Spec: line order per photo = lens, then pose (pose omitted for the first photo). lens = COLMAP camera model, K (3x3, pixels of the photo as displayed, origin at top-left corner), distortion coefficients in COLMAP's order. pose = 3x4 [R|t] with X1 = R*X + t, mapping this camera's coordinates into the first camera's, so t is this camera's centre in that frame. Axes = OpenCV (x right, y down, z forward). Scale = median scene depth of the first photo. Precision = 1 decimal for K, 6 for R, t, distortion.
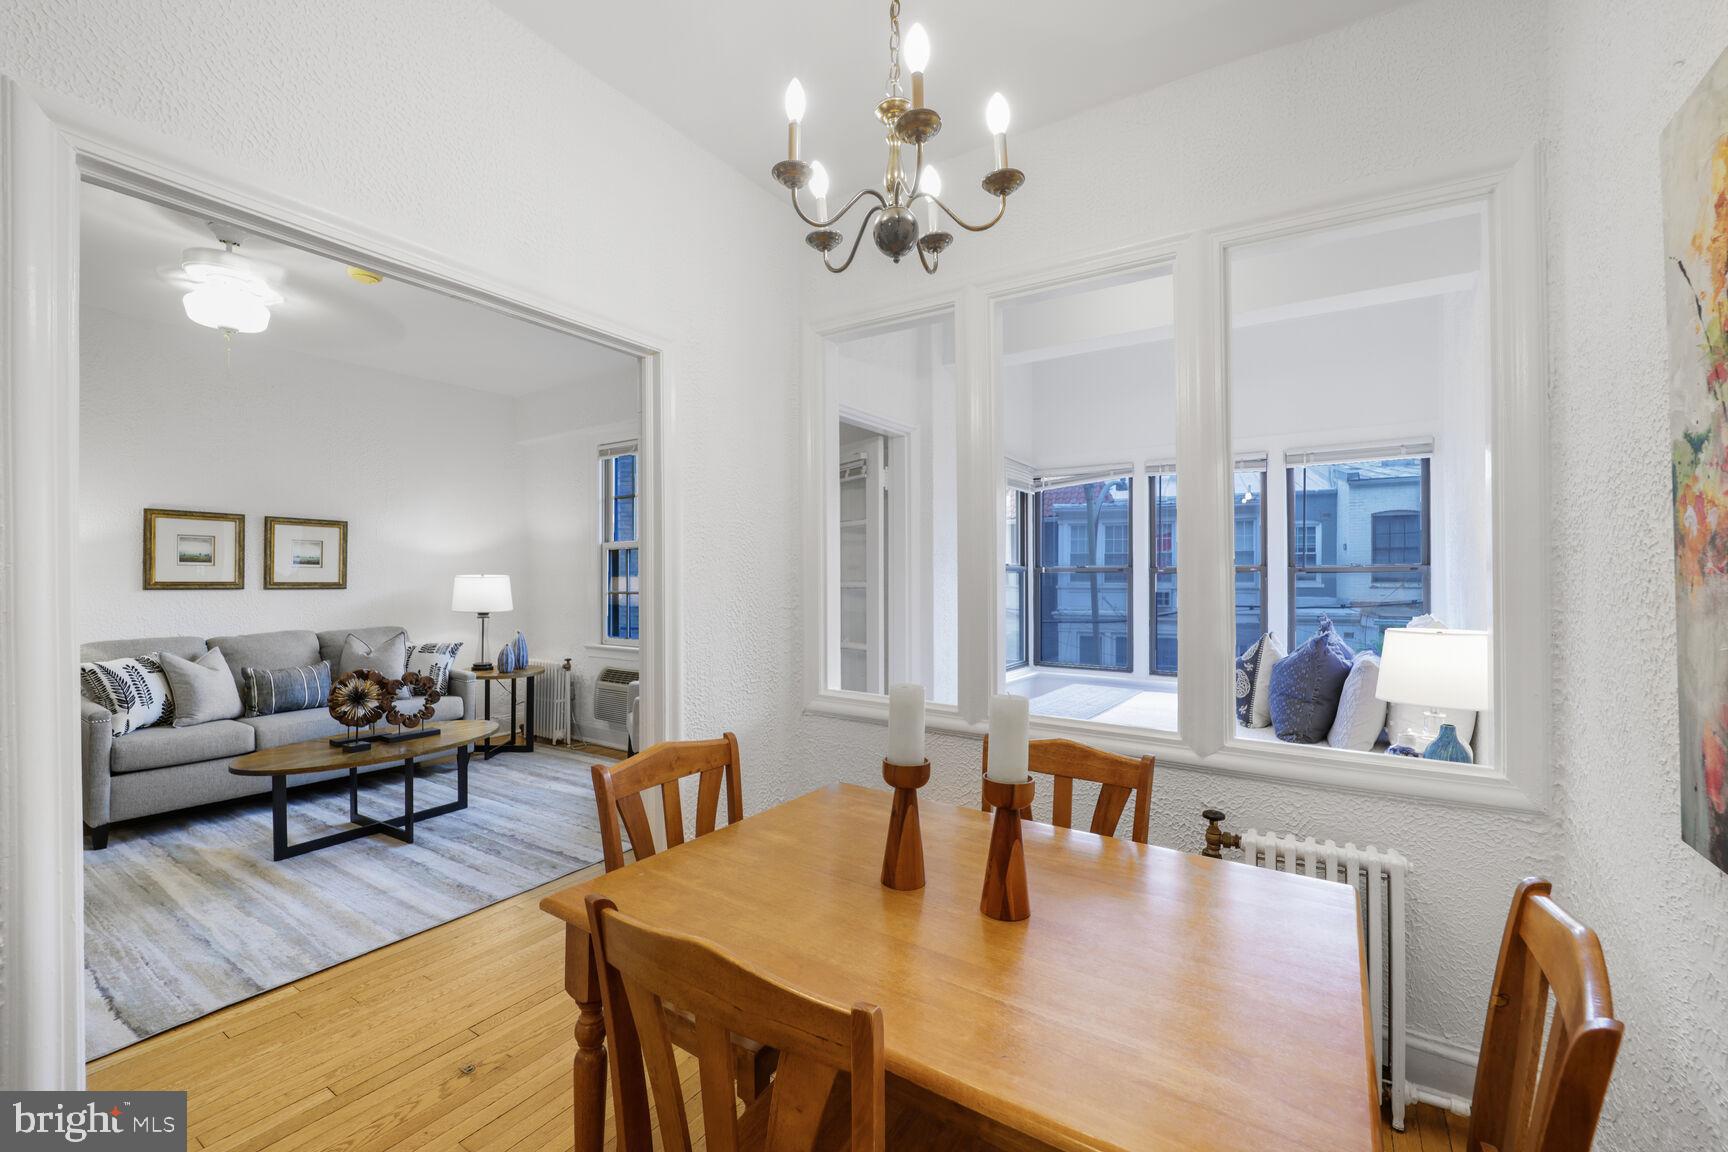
lens RADIAL K [[721.6, 0, 863.2], [0, 721.6, 586.8], [0, 0, 1]] dist [-0.013214, -0.000213]
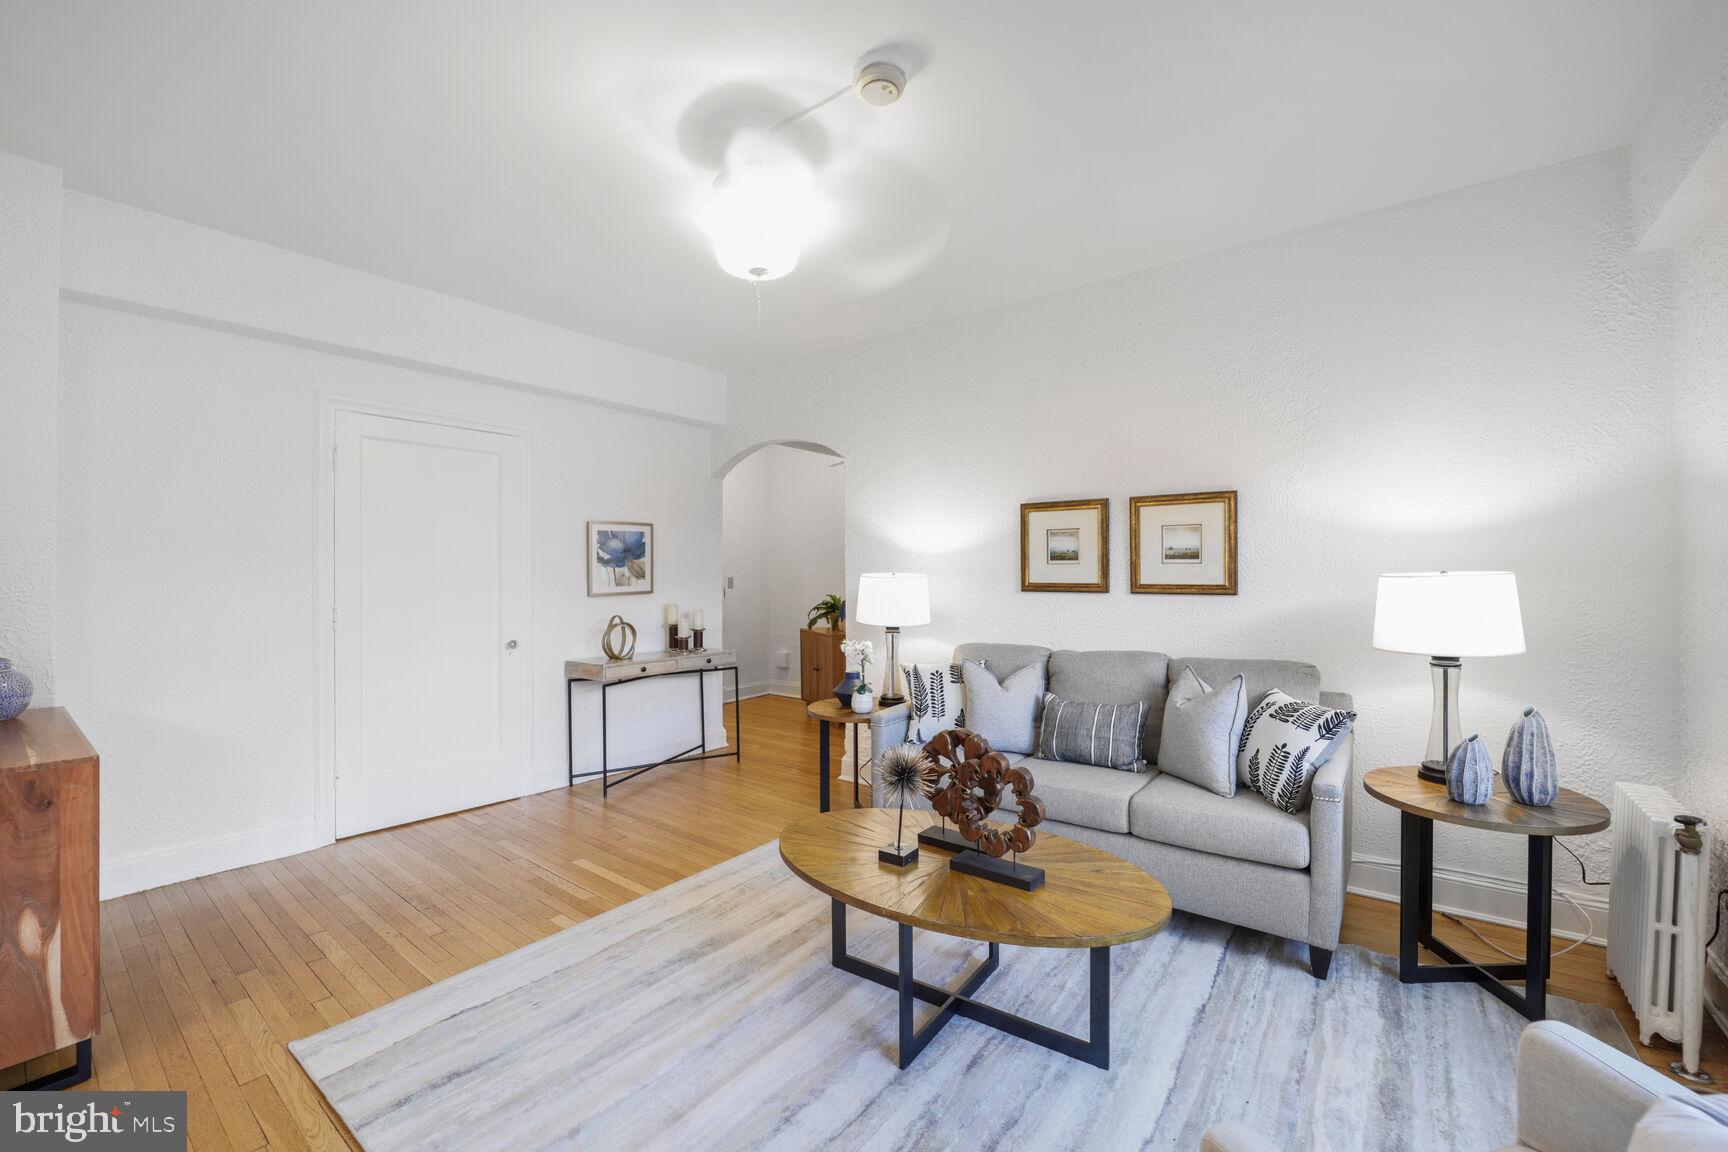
lens RADIAL K [[700.1, 0, 855.6], [0, 700.1, 577.2], [0, 0, 1]] dist [-0.013109, -0.000273]
pose [[-0.070596, 0.001870, -0.997503, -0.086974], [-0.006886, 0.999974, 0.002362, -0.015662], [0.997481, 0.007036, -0.070582, 0.890263]]
